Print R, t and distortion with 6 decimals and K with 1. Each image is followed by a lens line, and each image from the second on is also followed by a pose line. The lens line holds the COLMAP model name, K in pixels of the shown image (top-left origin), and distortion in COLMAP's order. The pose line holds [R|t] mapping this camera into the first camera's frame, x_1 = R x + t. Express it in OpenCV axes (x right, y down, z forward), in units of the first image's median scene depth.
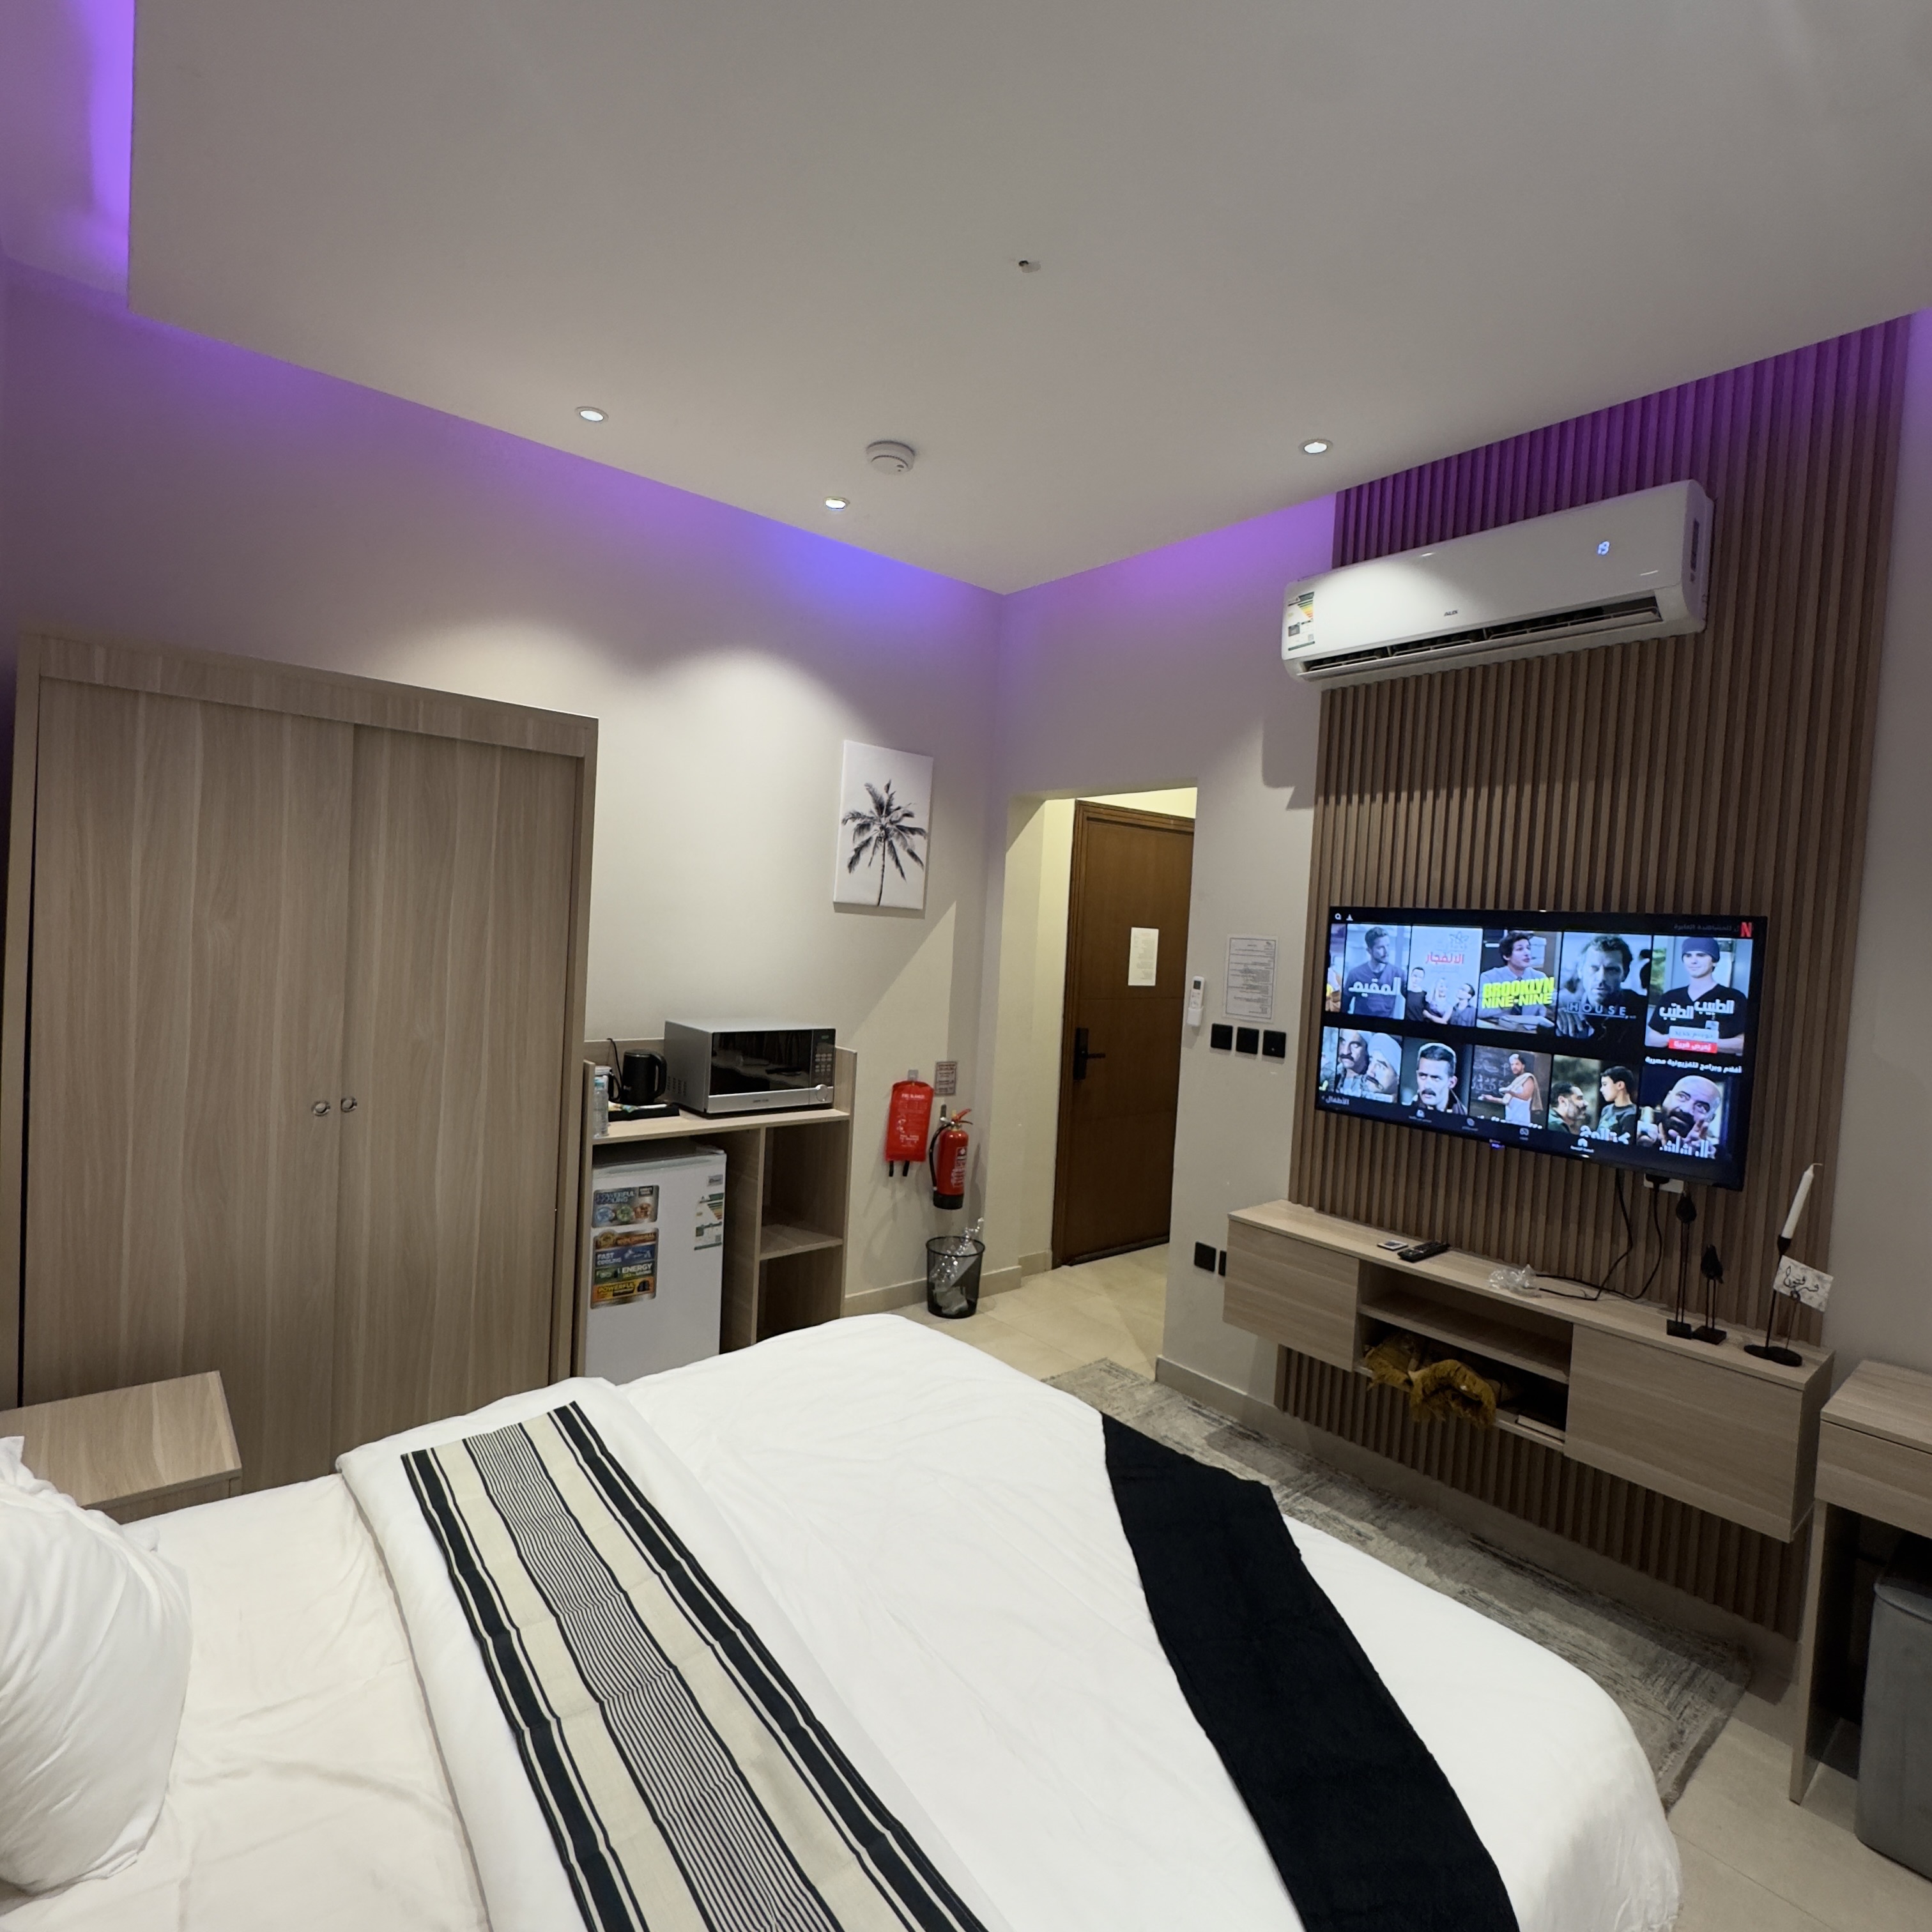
lens RADIAL K [[1025.8, 0, 979.3], [0, 1025.8, 960.6], [0, 0, 1]] dist [-0.005478, 0.003550]
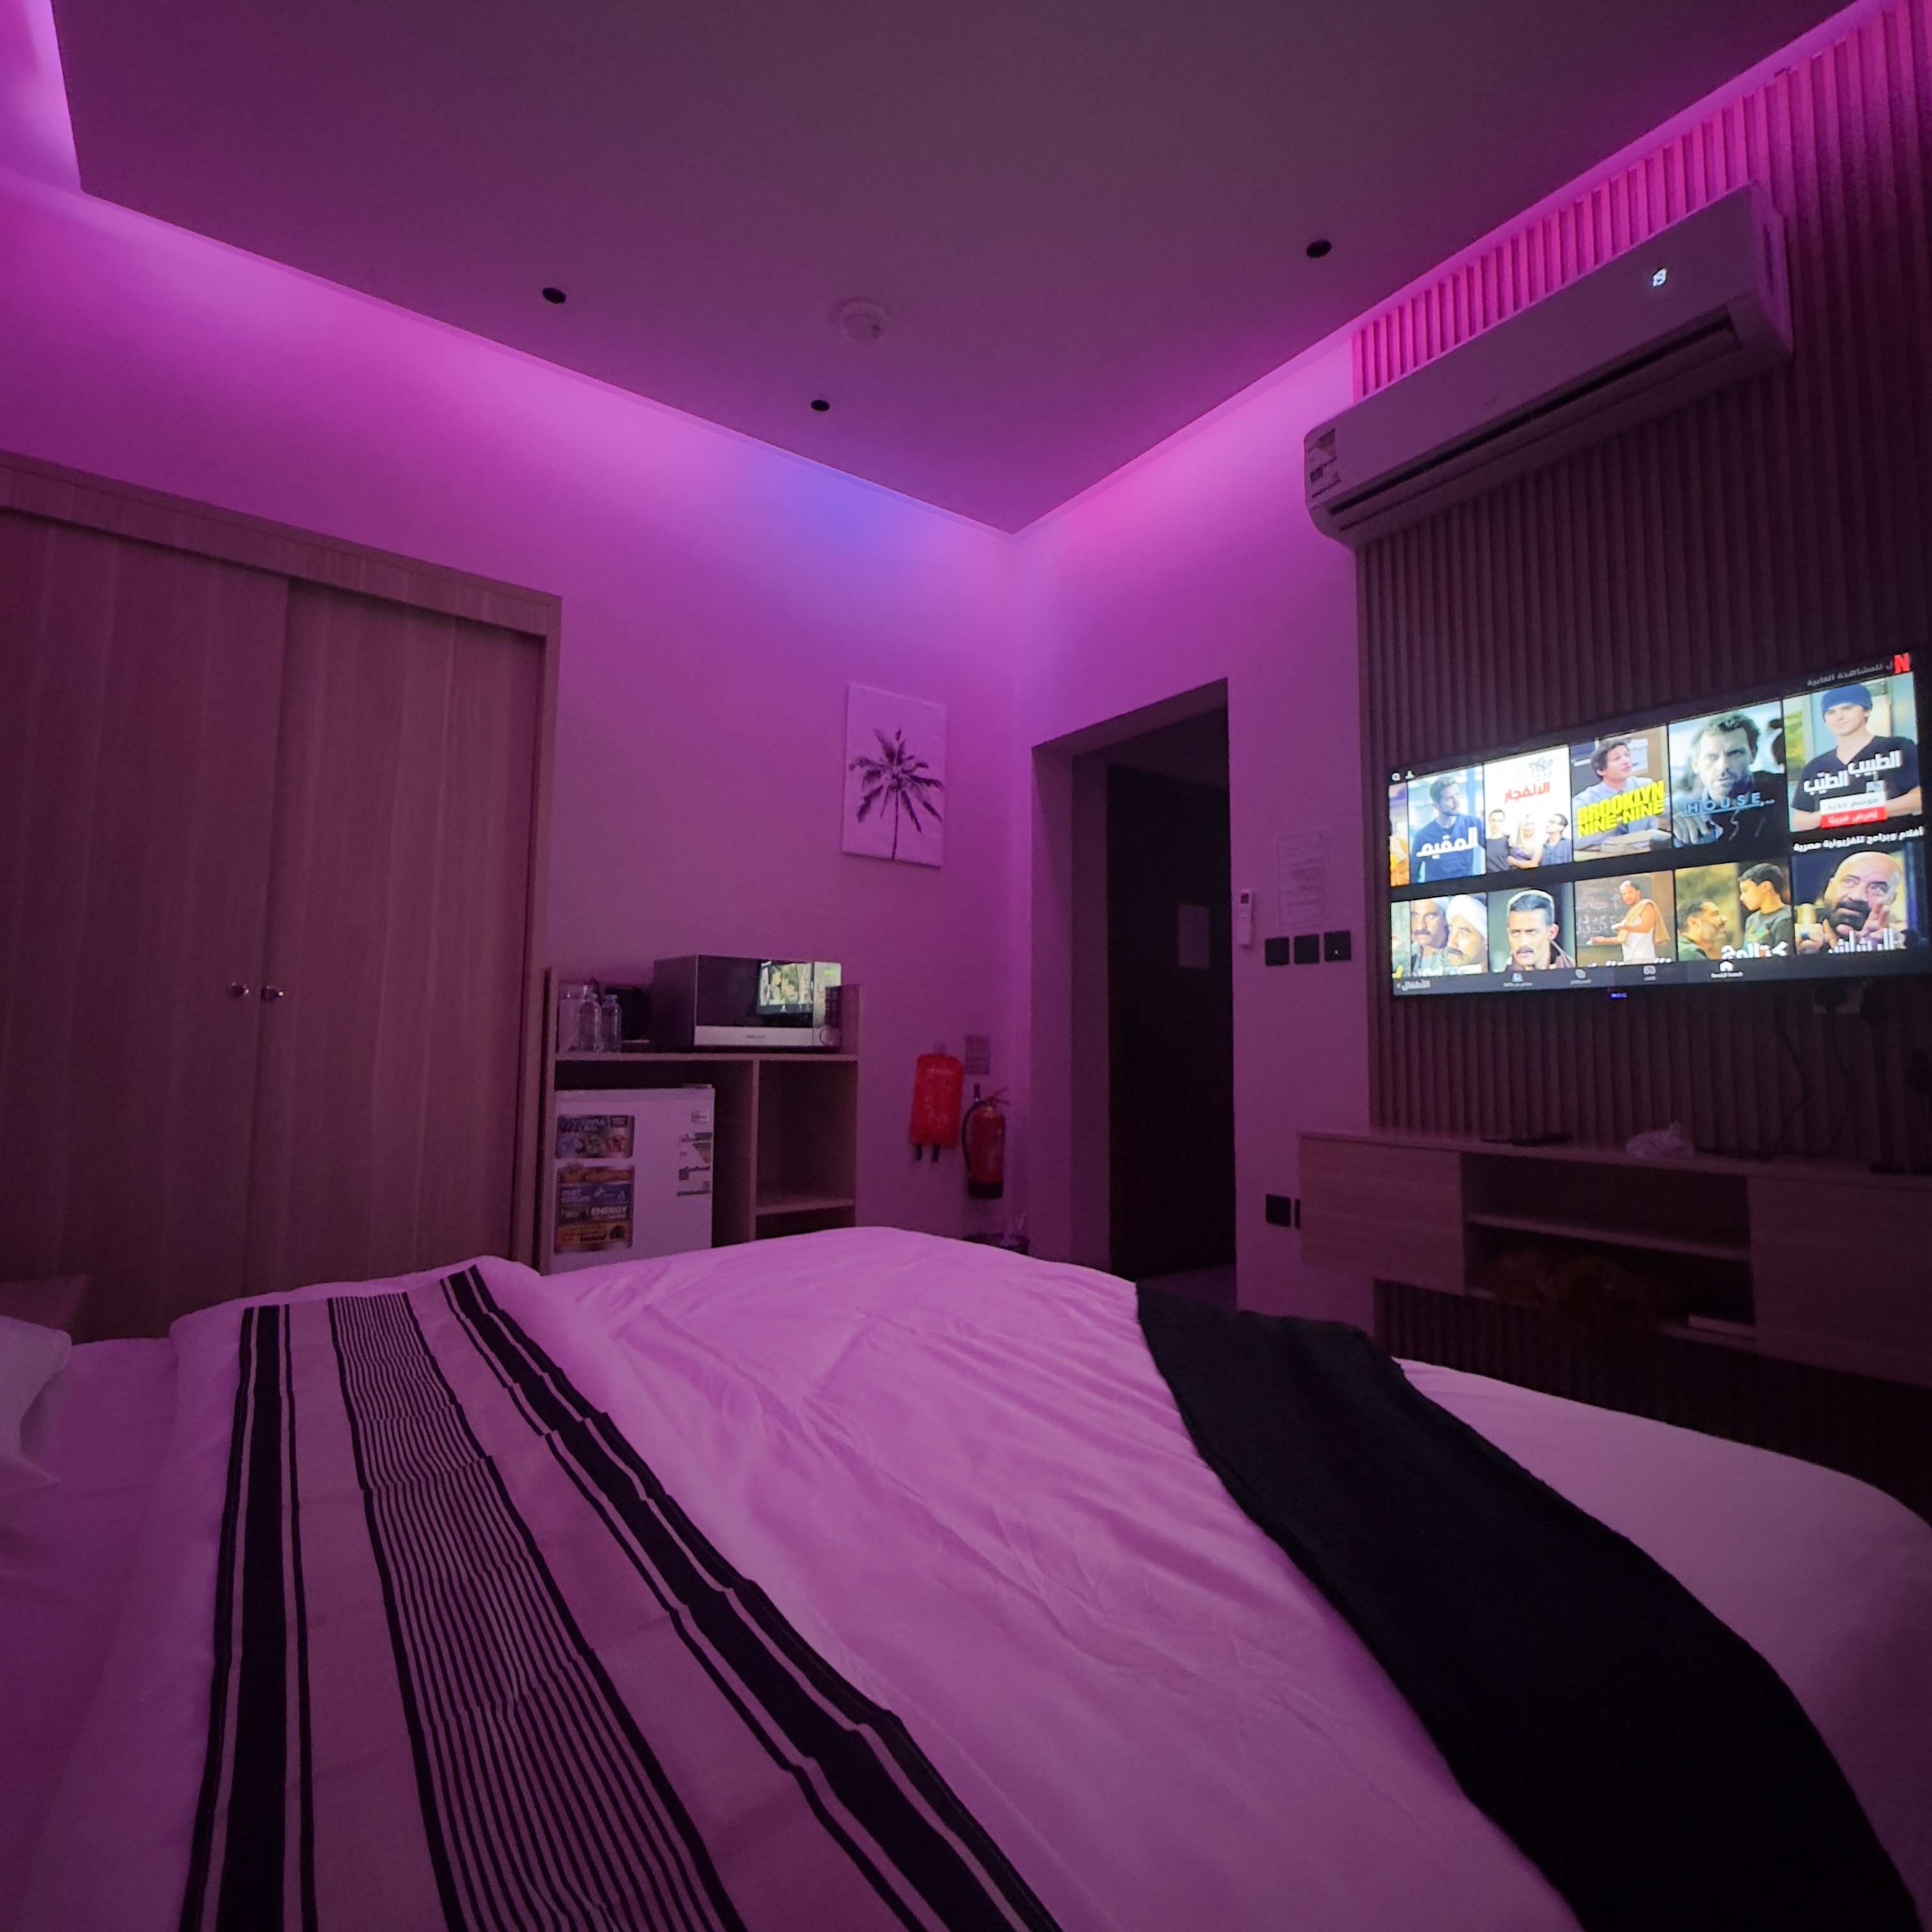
lens RADIAL K [[1025.8, 0, 982.3], [0, 1025.8, 961.2], [0, 0, 1]] dist [-0.005478, 0.003550]
pose [[0.996810, -0.052278, -0.060305, 0.042592], [0.044513, 0.991333, -0.123601, 0.202690], [0.066244, 0.120523, 0.990498, 0.129981]]
